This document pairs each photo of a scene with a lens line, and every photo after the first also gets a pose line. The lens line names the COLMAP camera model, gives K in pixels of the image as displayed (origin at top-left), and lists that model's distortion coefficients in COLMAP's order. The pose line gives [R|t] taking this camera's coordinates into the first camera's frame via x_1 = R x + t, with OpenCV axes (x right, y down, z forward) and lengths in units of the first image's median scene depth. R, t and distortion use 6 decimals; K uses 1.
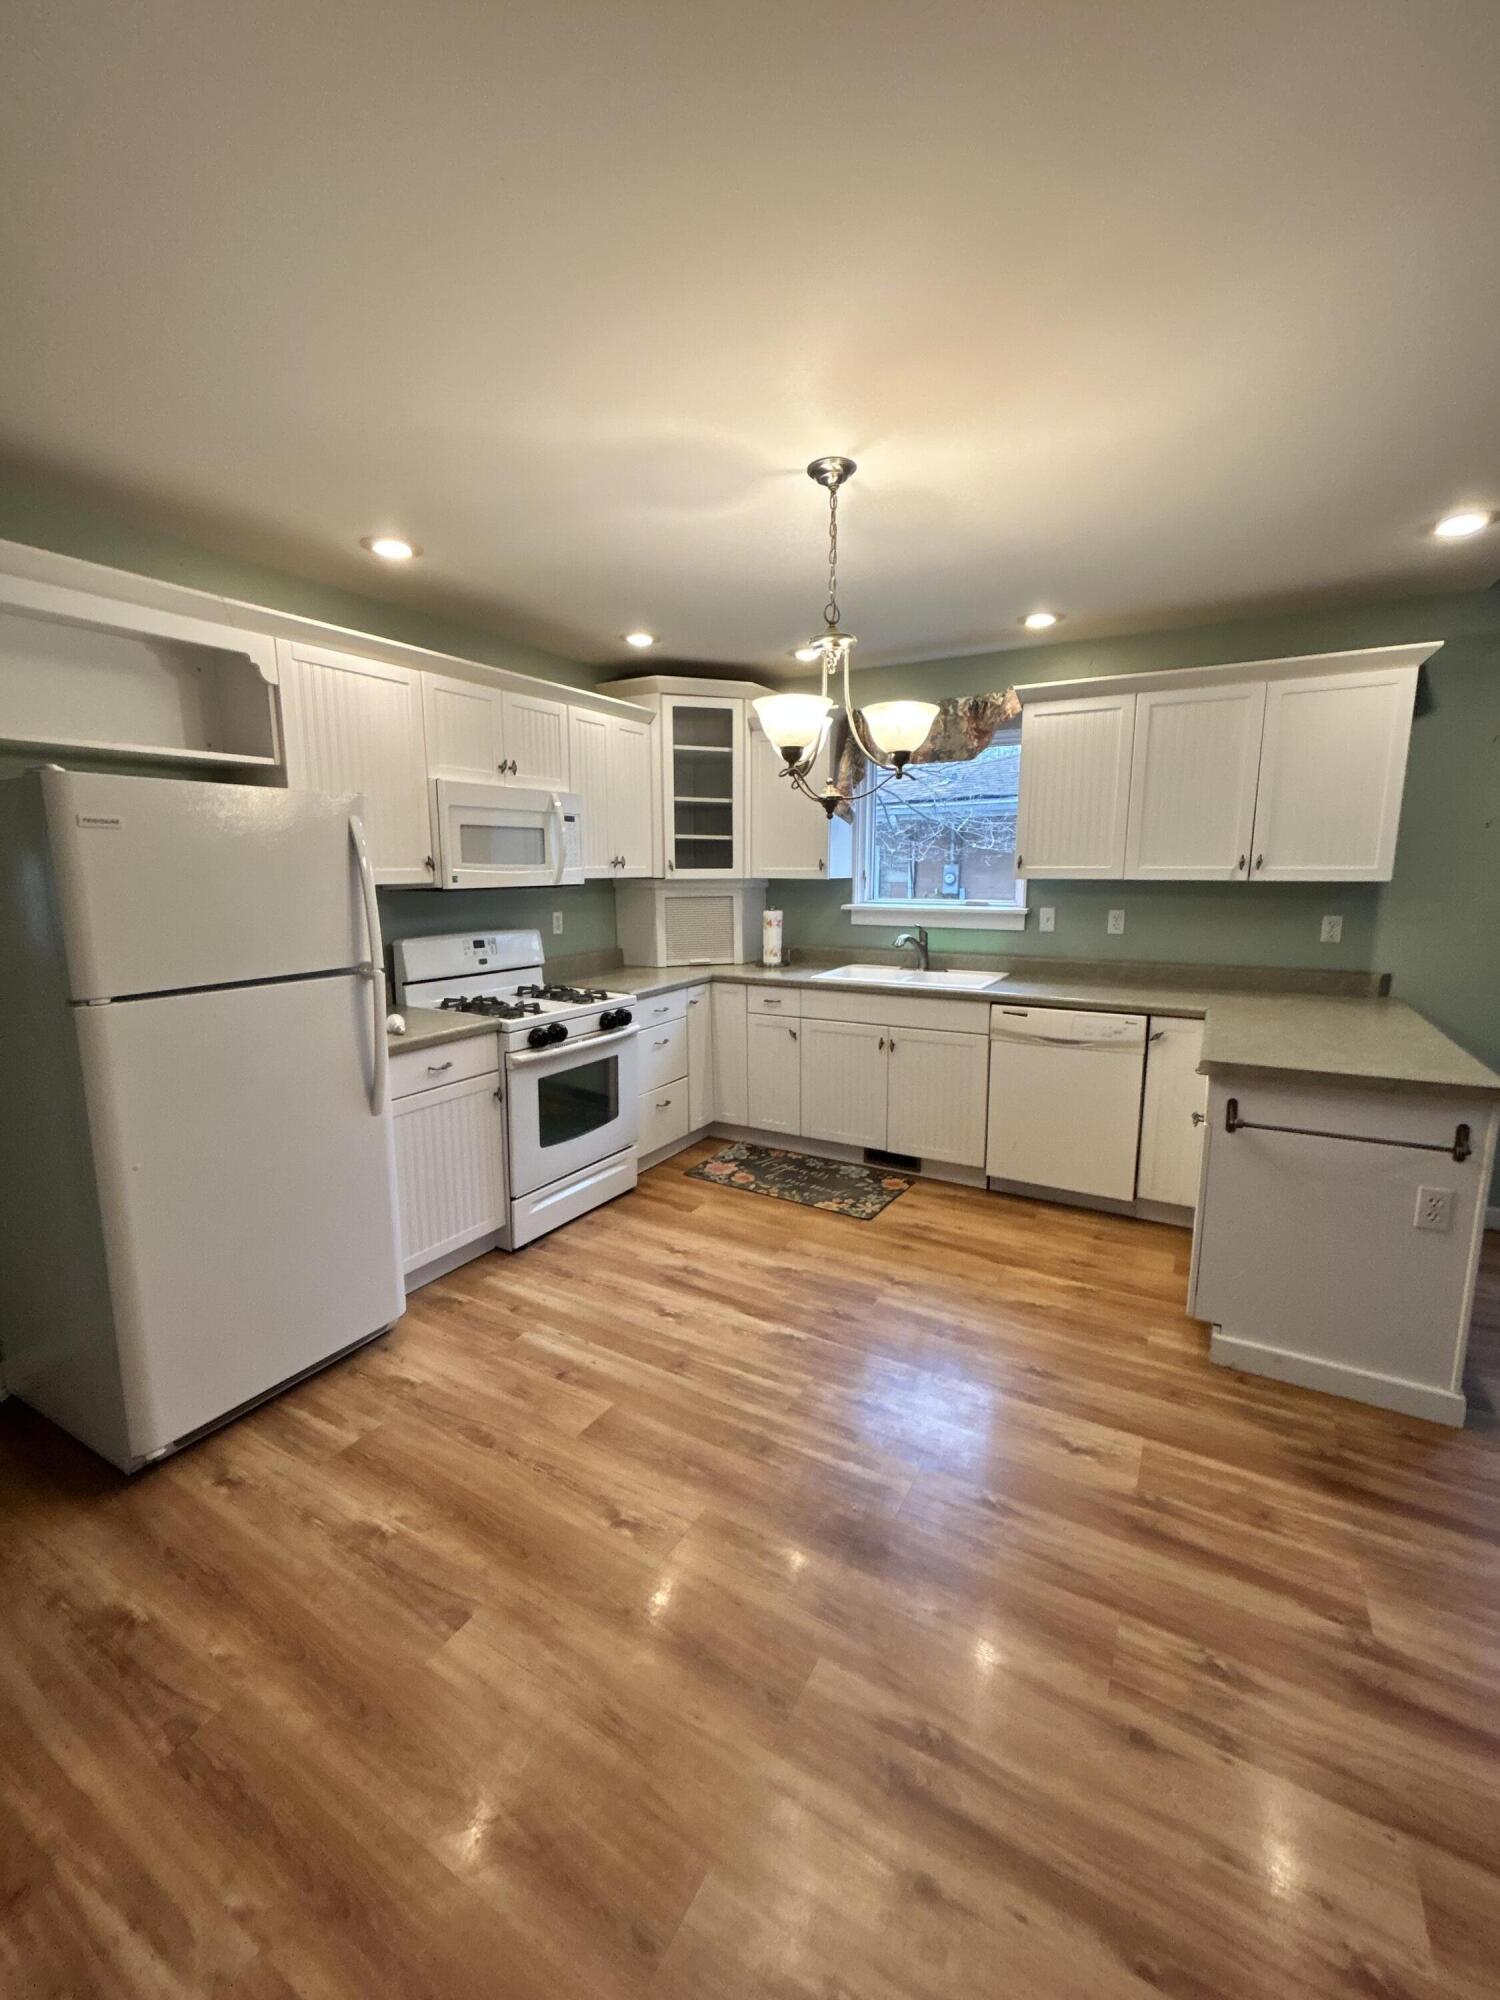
lens RADIAL K [[809.8, 0, 753.8], [0, 809.8, 1002.3], [0, 0, 1]] dist [0.000287, 0.000278]
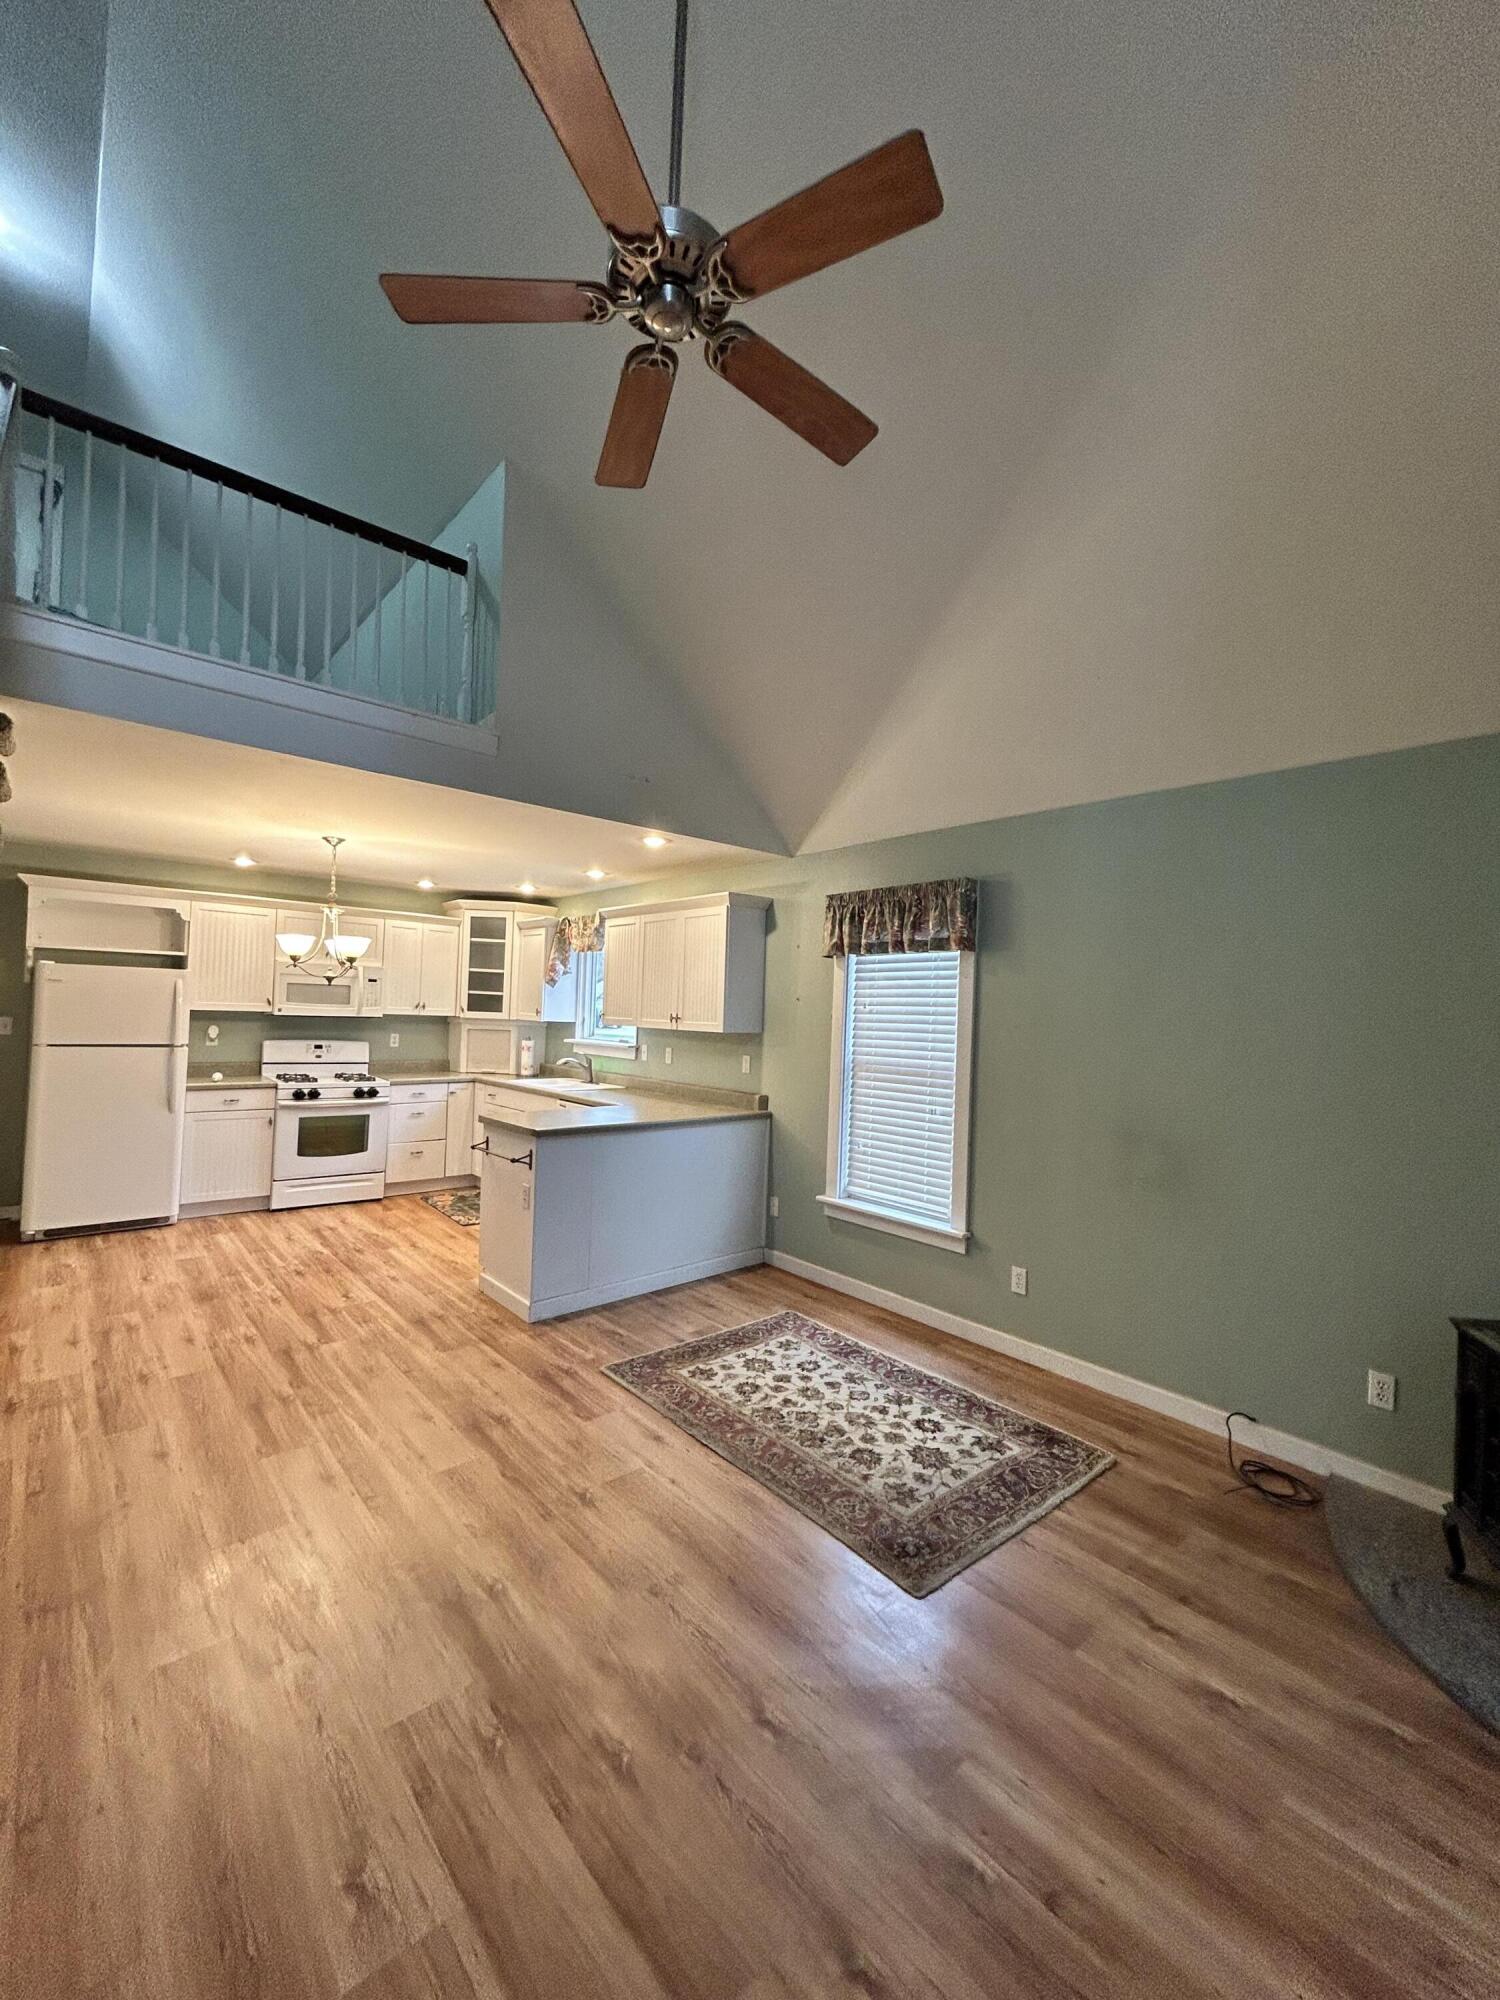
lens RADIAL K [[809.8, 0, 748.4], [0, 809.8, 1002.3], [0, 0, 1]] dist [0.000287, 0.000278]
pose [[0.946103, 0.032610, -0.322220, 1.187168], [-0.092335, 0.980785, -0.171855, 0.054577], [0.310424, 0.192345, 0.930935, -0.422135]]
